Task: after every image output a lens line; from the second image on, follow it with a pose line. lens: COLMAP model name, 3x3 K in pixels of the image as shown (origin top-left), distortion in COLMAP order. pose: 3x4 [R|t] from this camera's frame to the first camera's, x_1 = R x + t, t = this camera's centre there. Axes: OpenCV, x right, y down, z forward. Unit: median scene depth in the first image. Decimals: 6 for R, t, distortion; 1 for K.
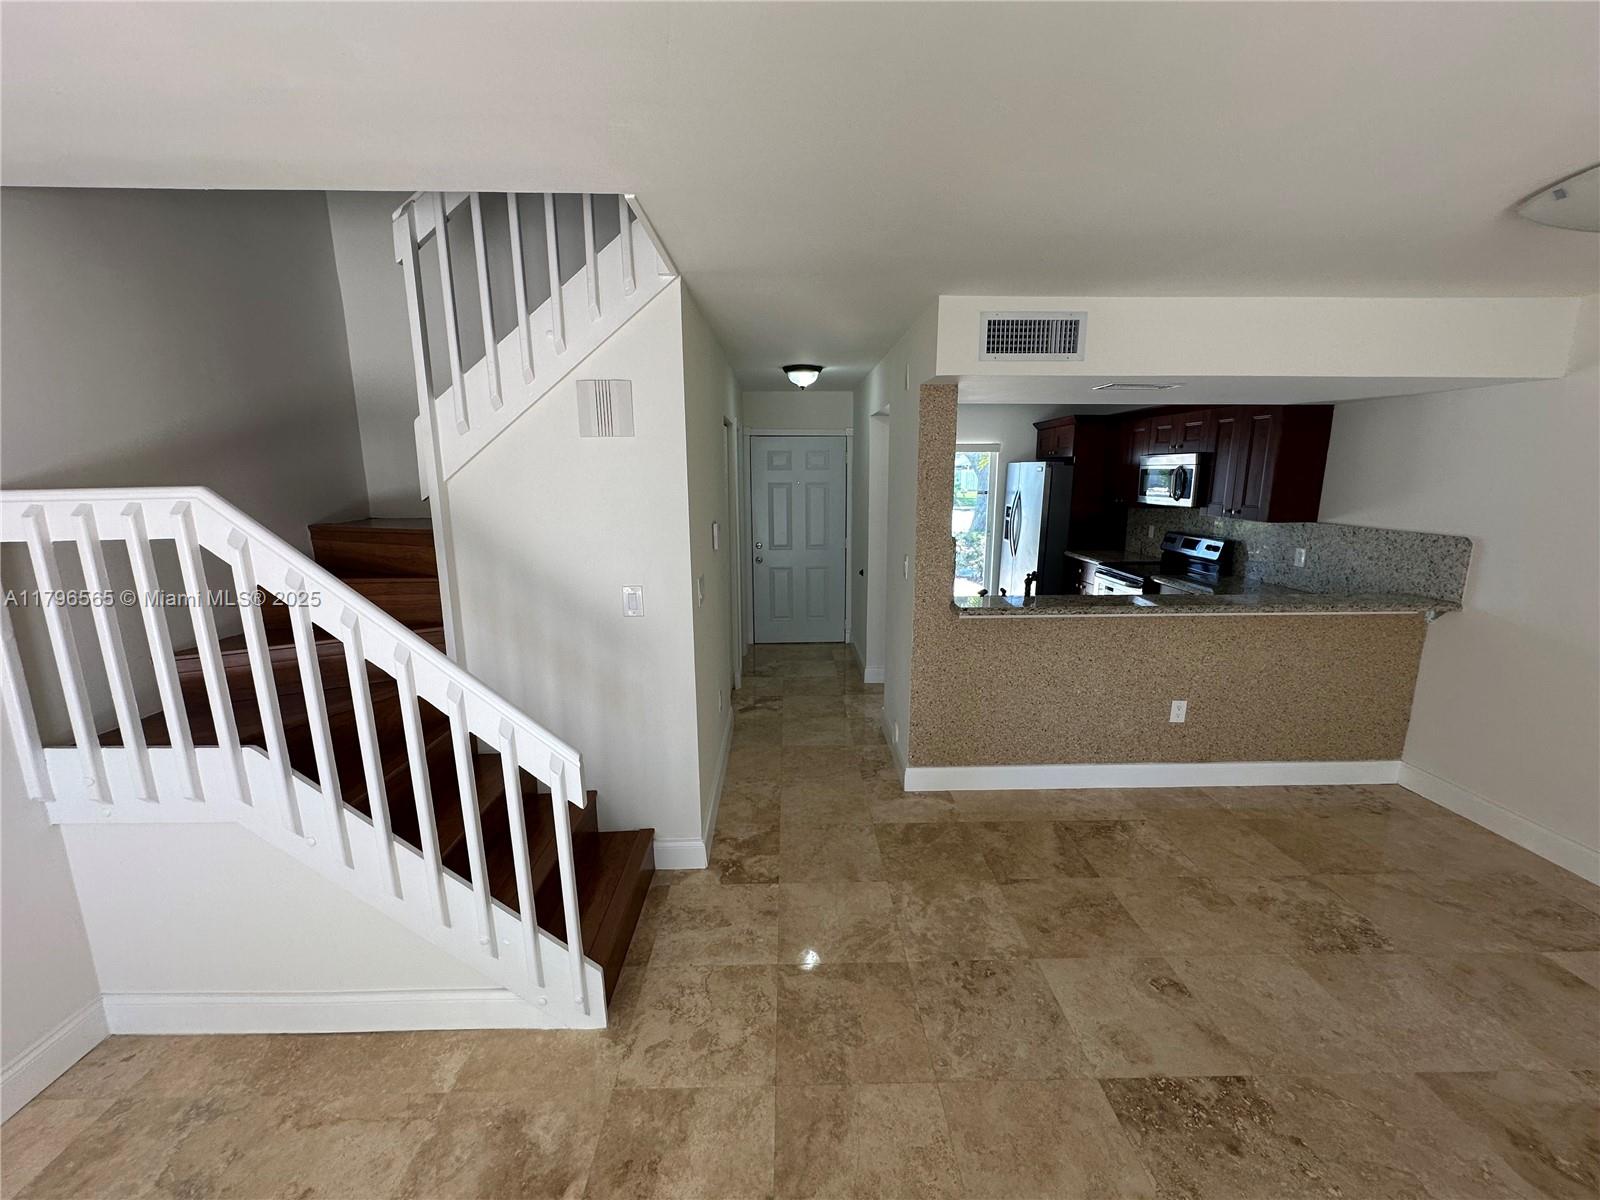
lens RADIAL K [[639.4, 0, 800.0], [0, 639.4, 600.0], [0, 0, 1]] dist [-0.004451, 0.000892]
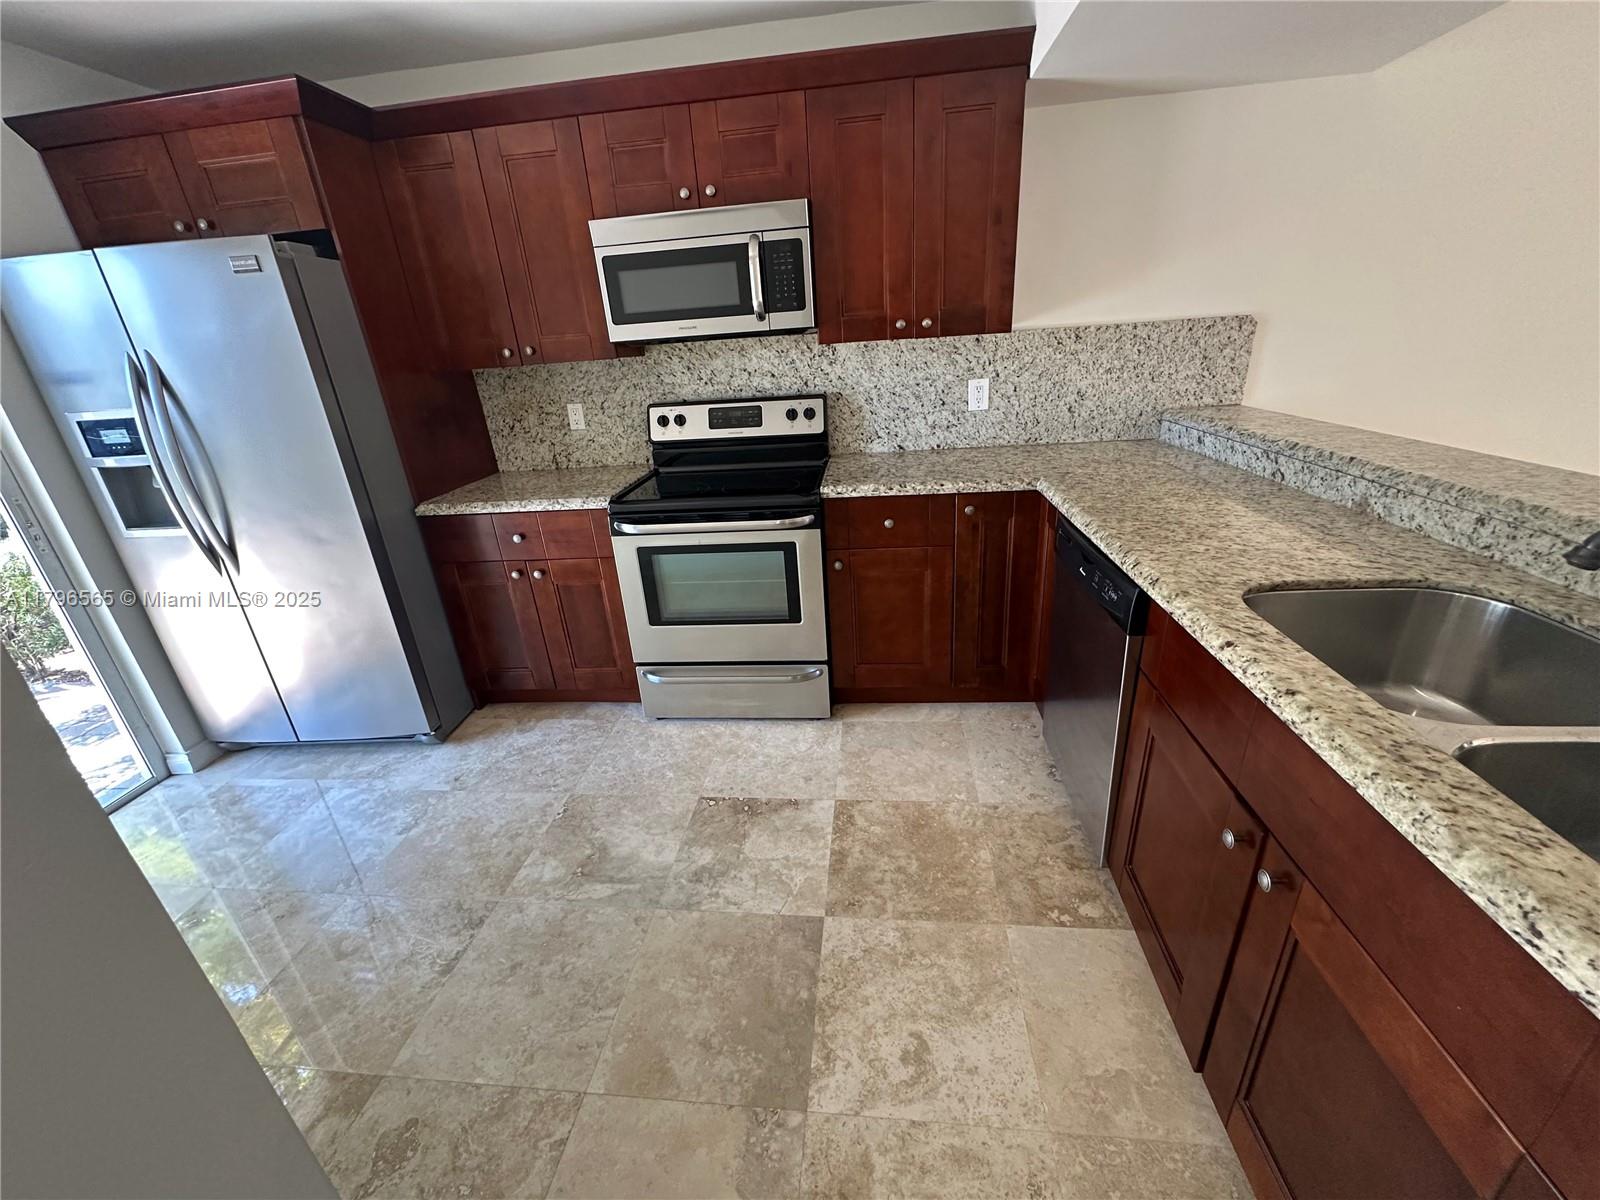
lens RADIAL K [[639.4, 0, 800.0], [0, 639.4, 600.0], [0, 0, 1]] dist [-0.004451, 0.000892]
pose [[0.122597, -0.382707, 0.915699, 0.137865], [0.260854, 0.902645, 0.342327, -0.175361], [-0.957562, 0.196896, 0.210492, 1.300188]]
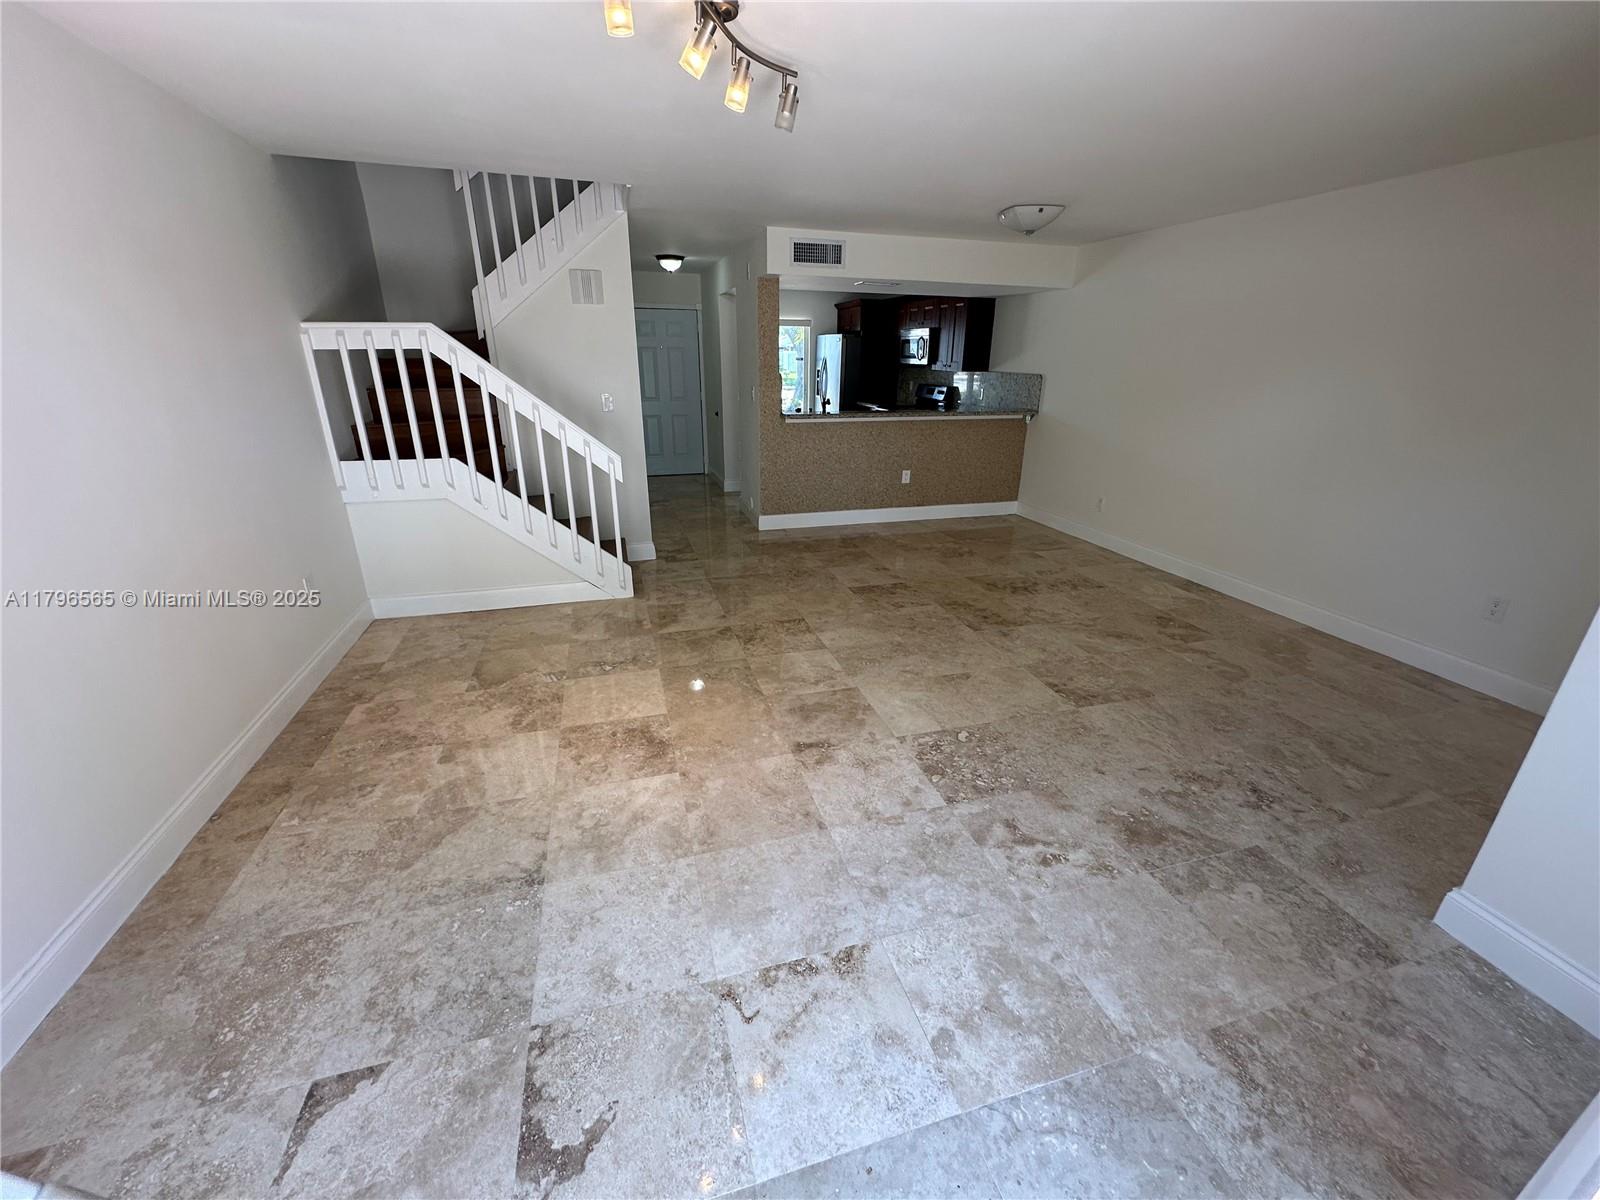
lens RADIAL K [[646.7, 0, 795.4], [0, 646.7, 601.4], [0, 0, 1]] dist [0.000469, 0.000236]
pose [[0.966198, -0.080238, 0.244996, -0.182548], [0.038562, 0.984621, 0.170392, 0.197133], [-0.254900, -0.155185, 0.954434, -0.711989]]
